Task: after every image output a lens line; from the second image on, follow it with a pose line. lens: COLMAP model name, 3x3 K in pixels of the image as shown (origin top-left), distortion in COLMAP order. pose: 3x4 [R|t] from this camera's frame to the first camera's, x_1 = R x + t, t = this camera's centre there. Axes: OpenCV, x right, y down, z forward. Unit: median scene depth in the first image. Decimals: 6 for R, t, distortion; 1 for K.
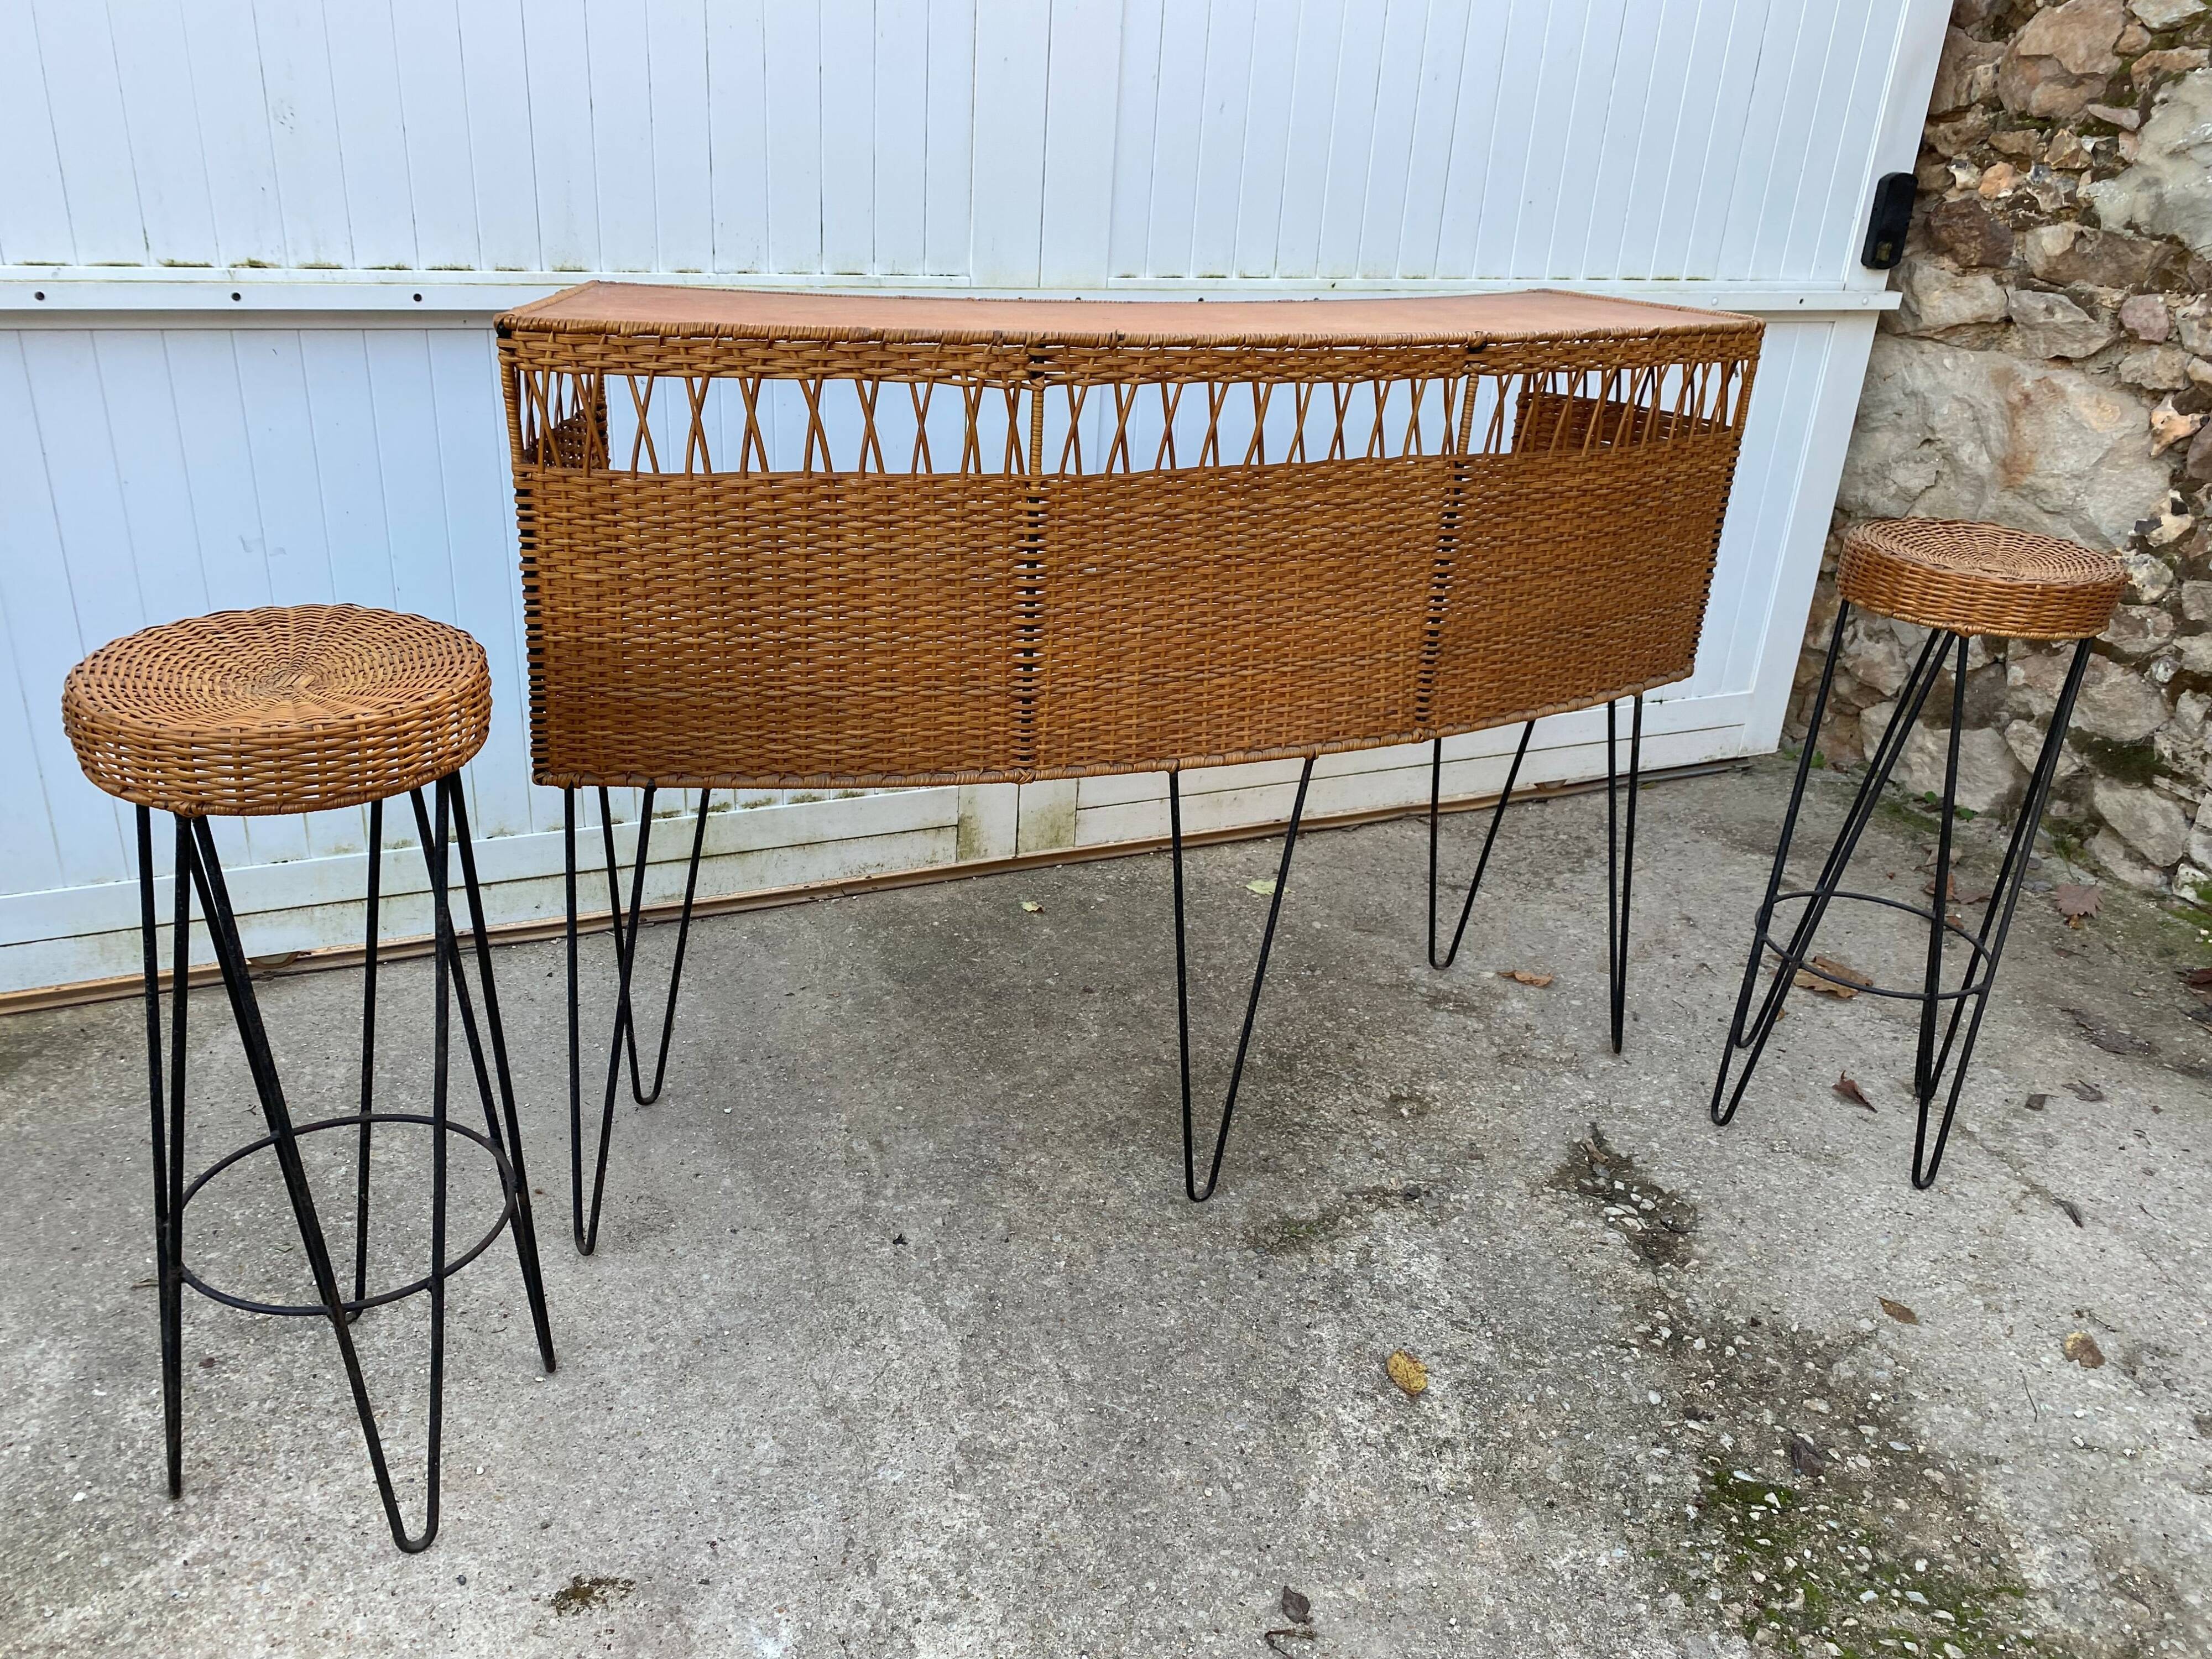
lens RADIAL K [[1650.3, 0, 1093.0], [0, 1650.3, 835.6], [0, 0, 1]] dist [0.016270, -0.002786]
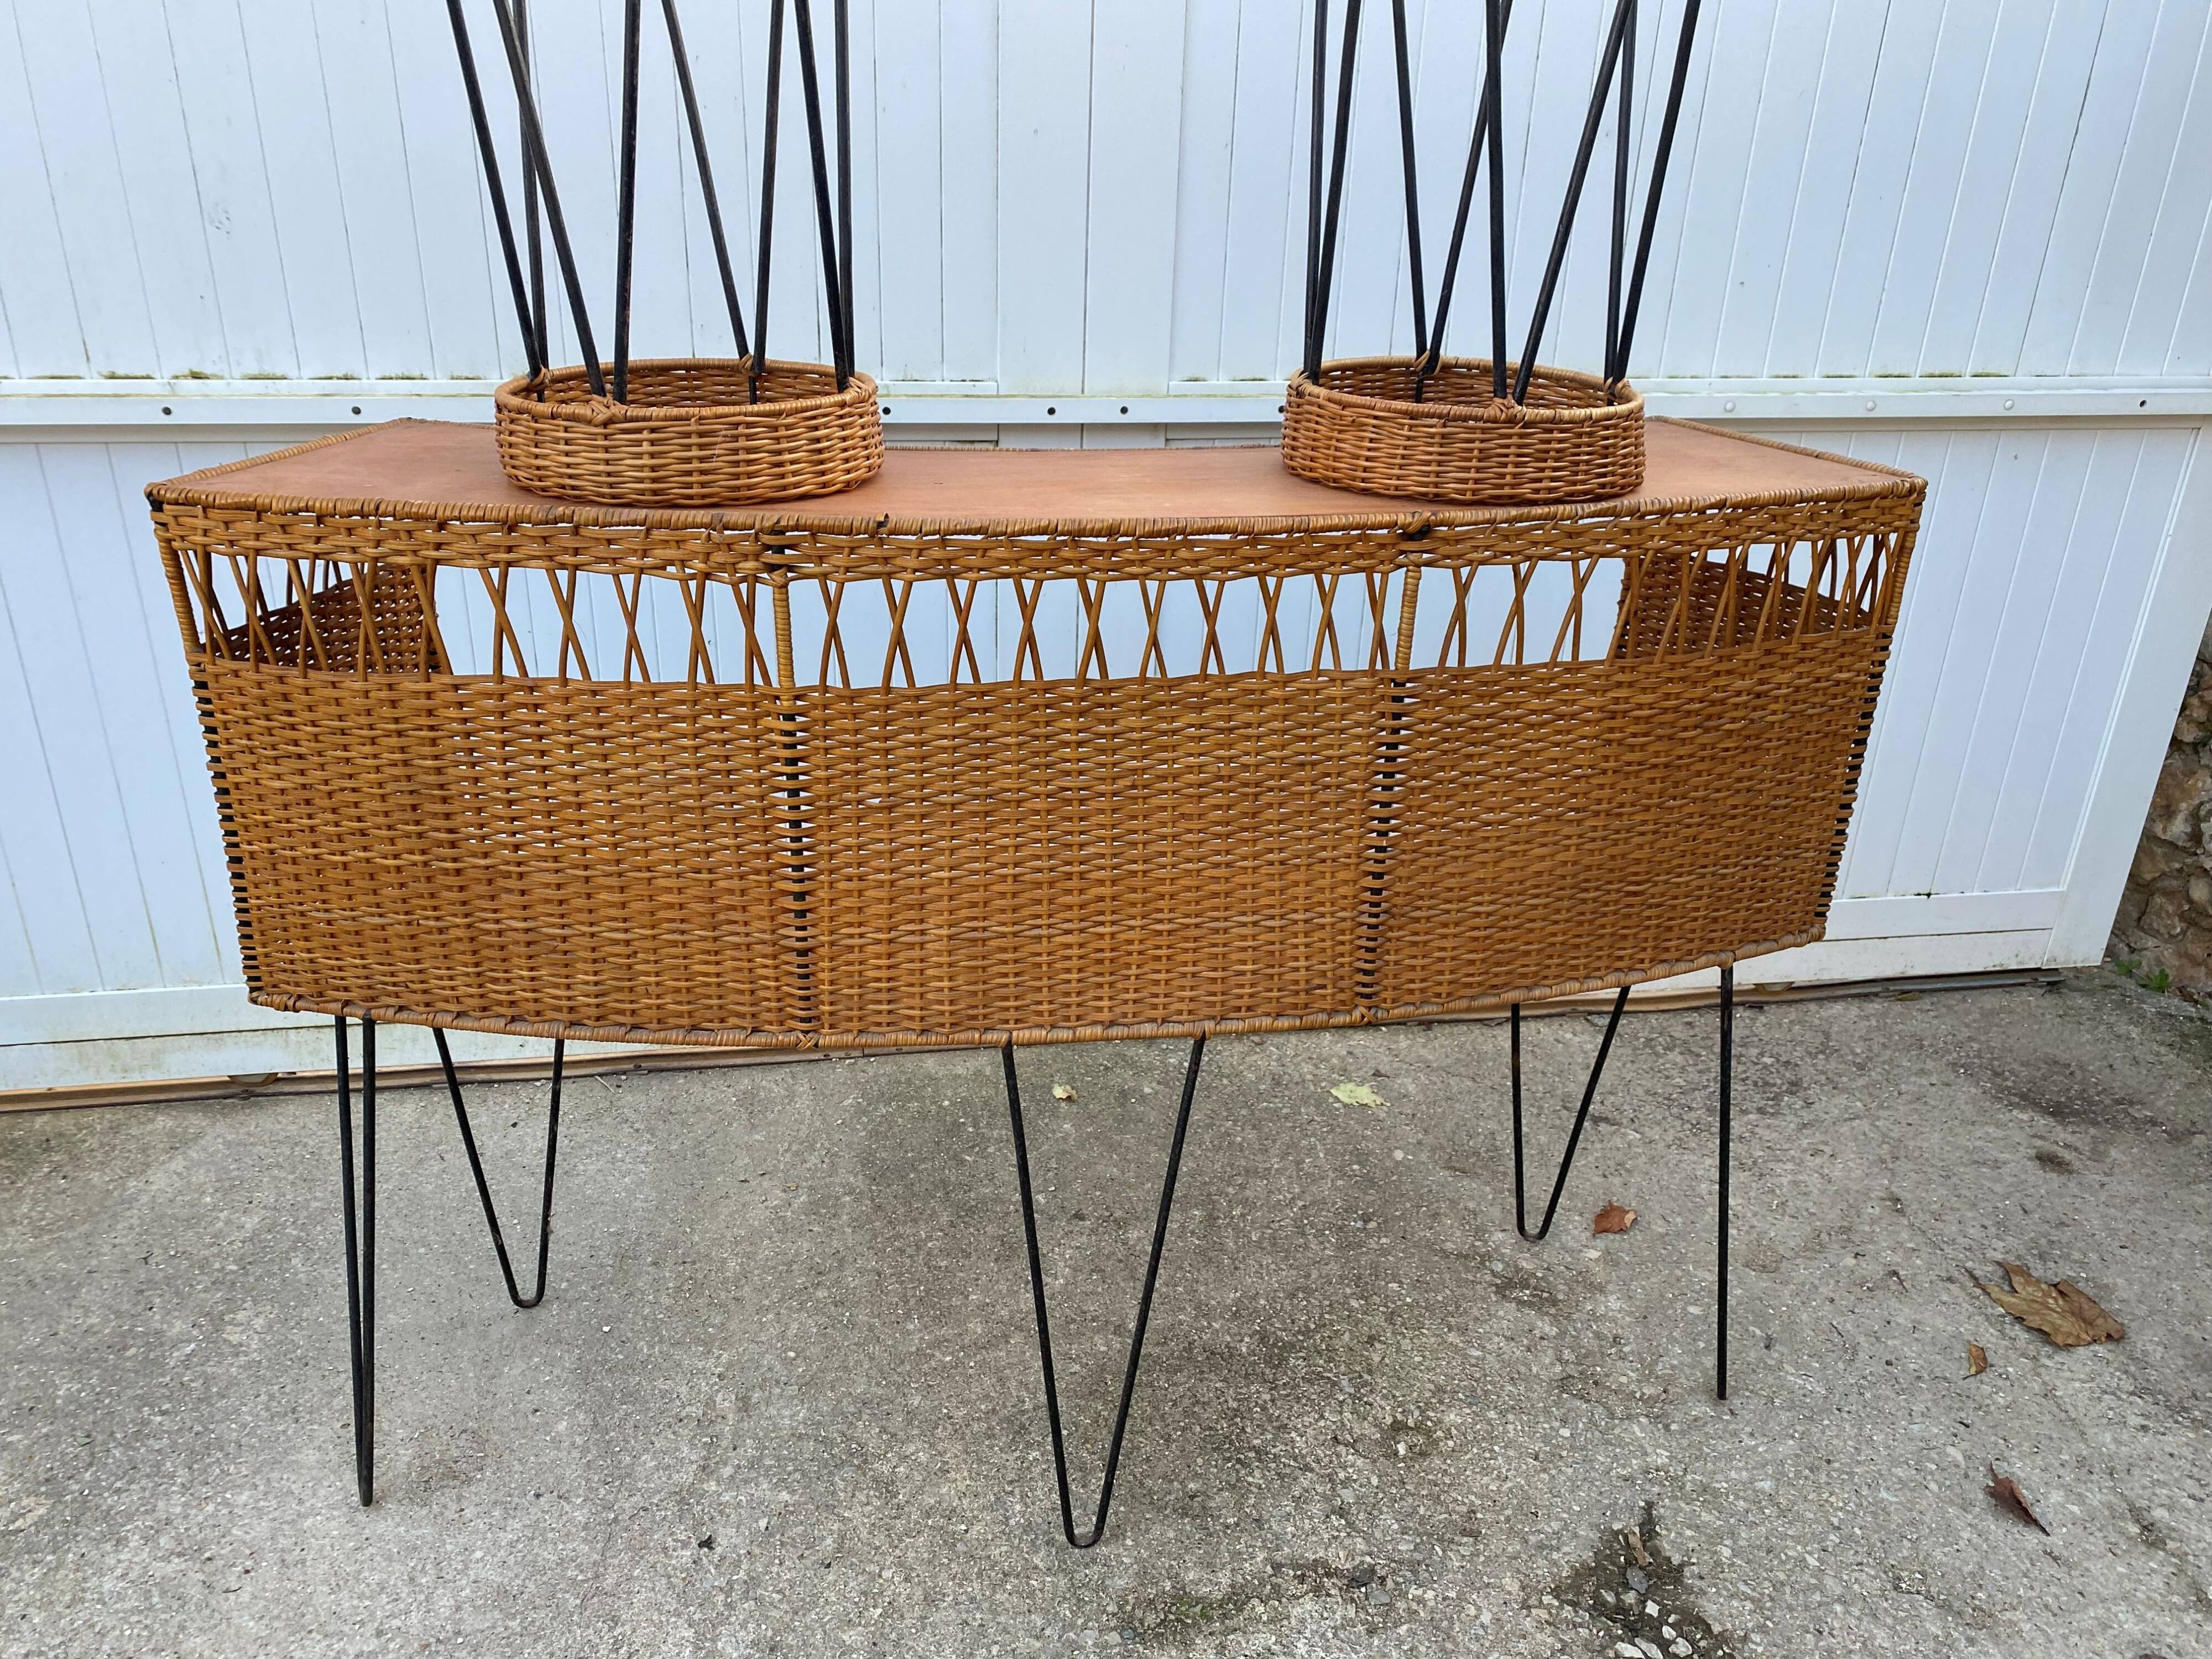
lens RADIAL K [[1667.2, 0, 1093.0], [0, 1667.2, 843.1], [0, 0, 1]] dist [0.009745, 0.002952]
pose [[0.967048, 0.079707, -0.241794, 0.276408], [-0.081393, 0.996678, 0.003025, -0.142305], [0.241232, 0.016755, 0.970323, 0.234581]]
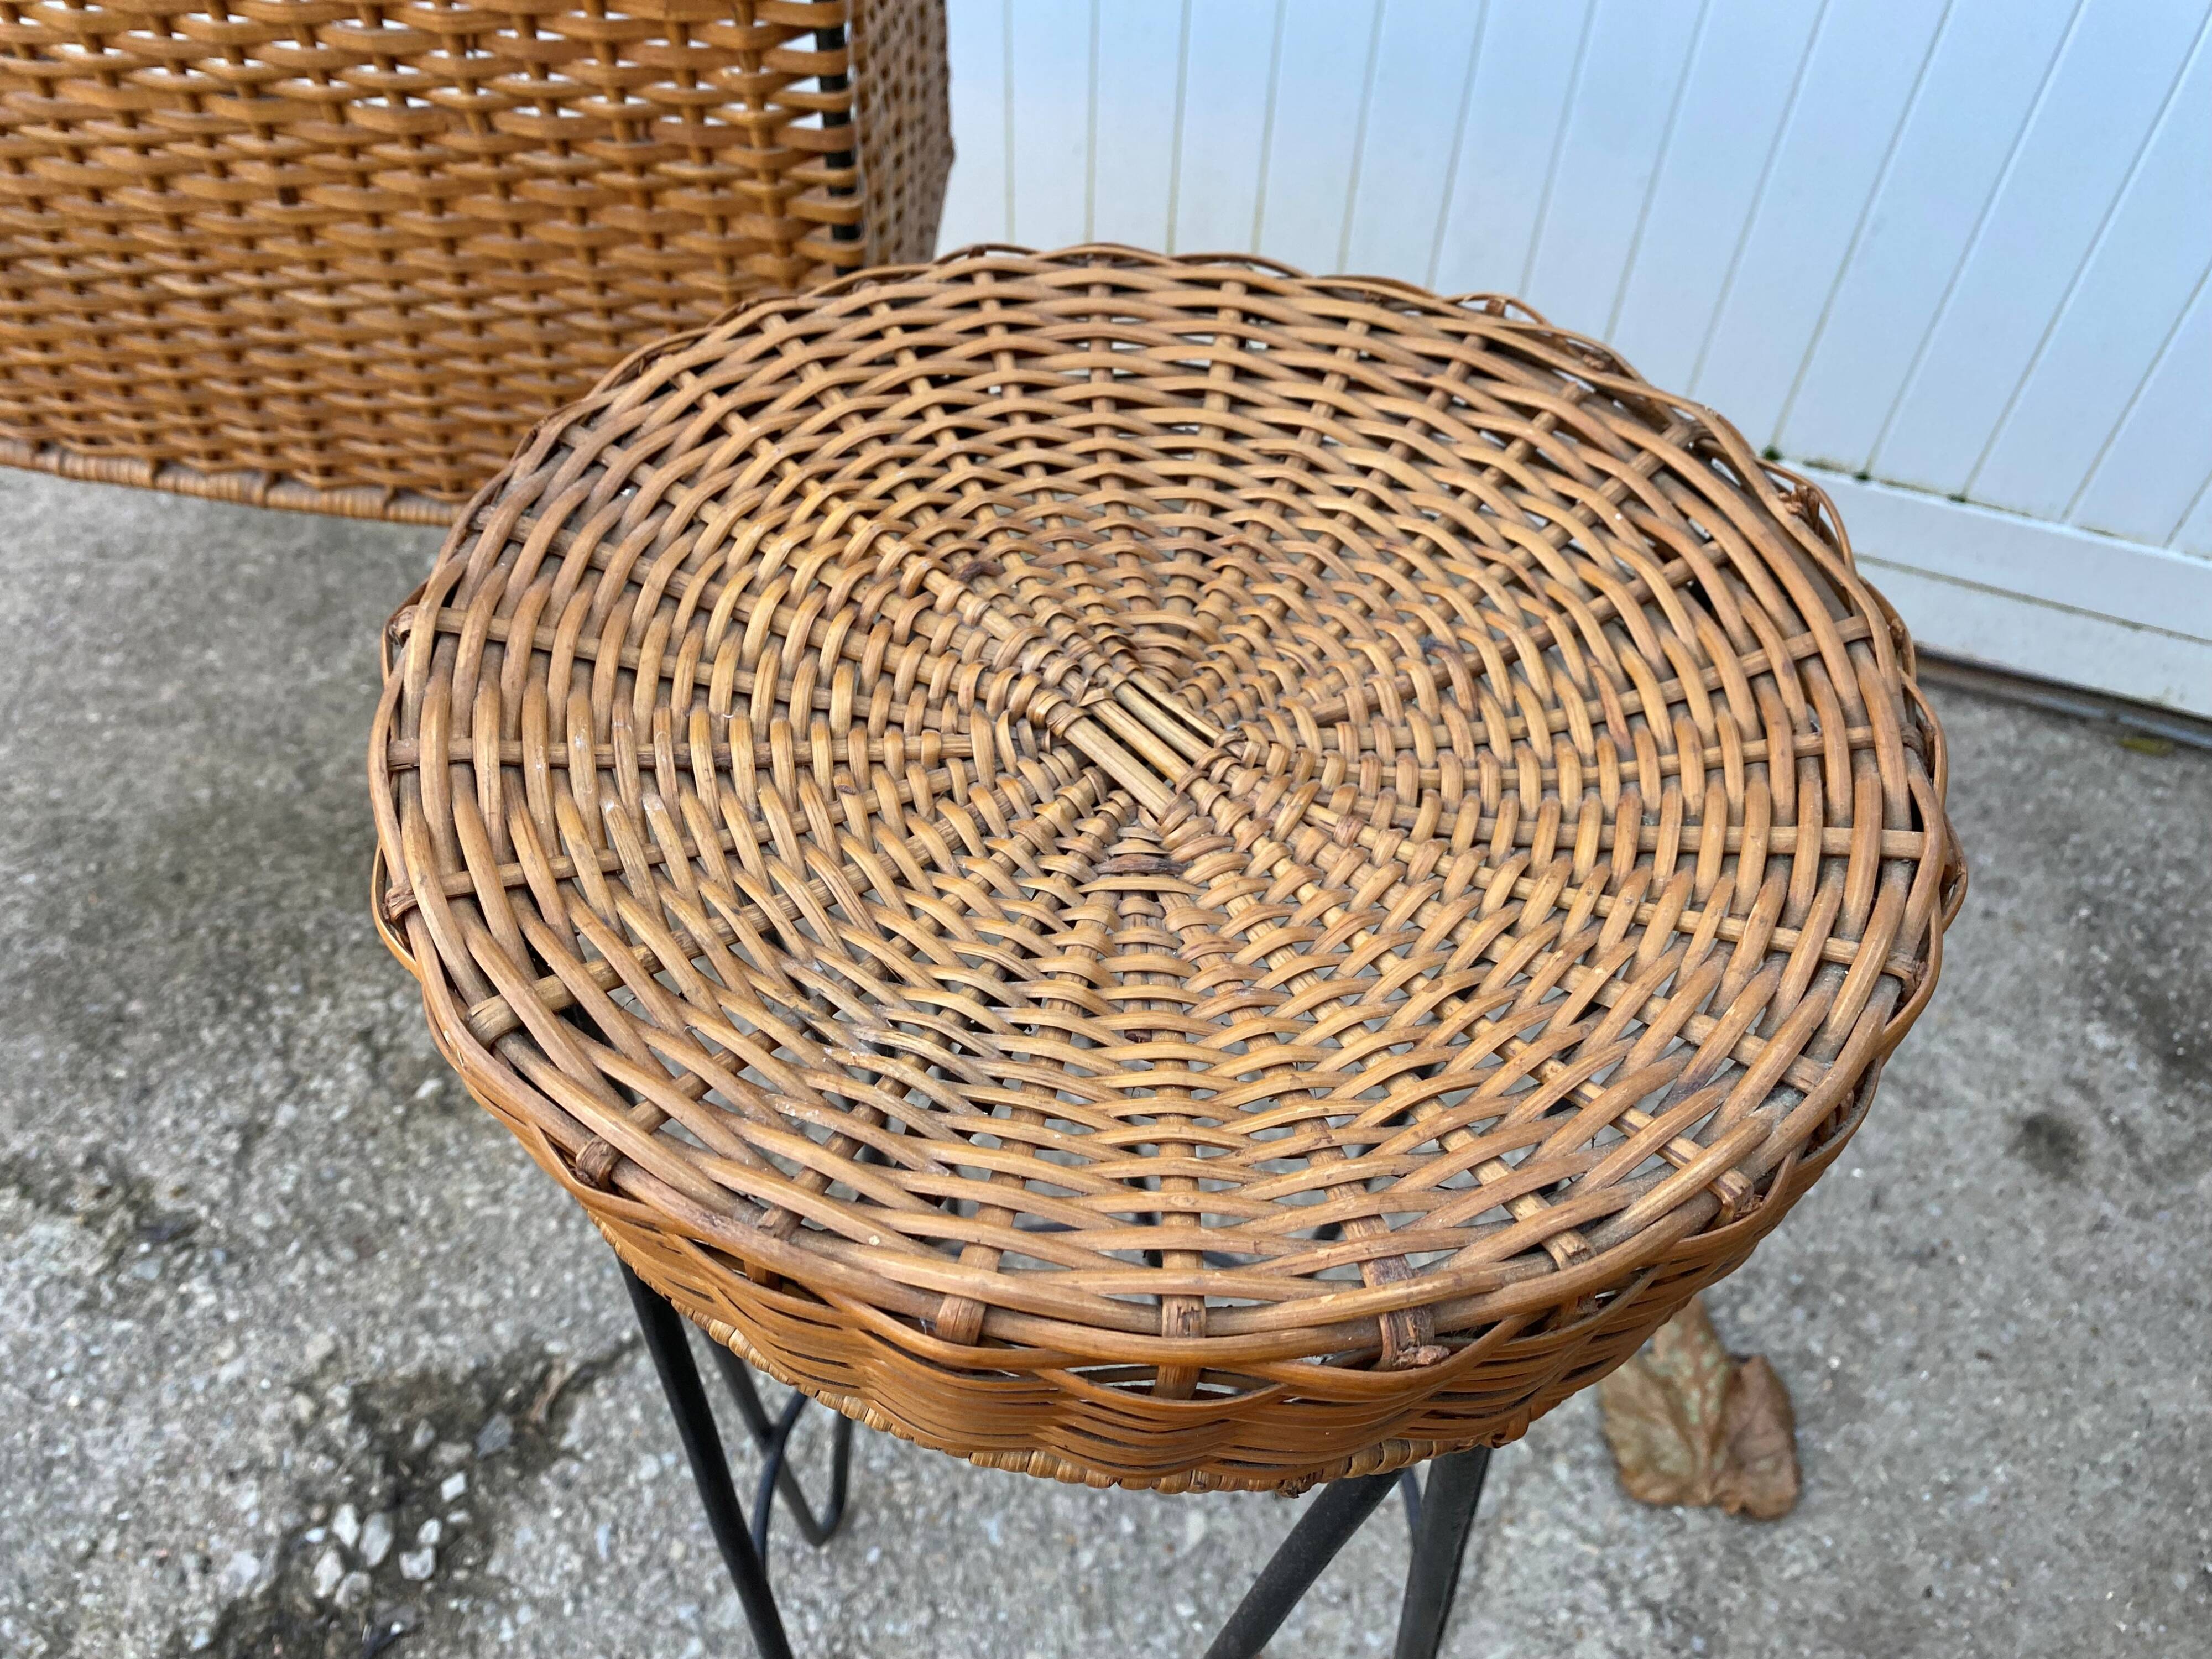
lens RADIAL K [[1648.8, 0, 1101.5], [0, 1648.8, 817.2], [0, 0, 1]] dist [-0.024658, 0.000663]
pose [[0.711572, 0.507850, -0.485544, 0.698577], [-0.286725, 0.840783, 0.459209, -0.257363], [0.641446, -0.187543, 0.743891, 0.979647]]
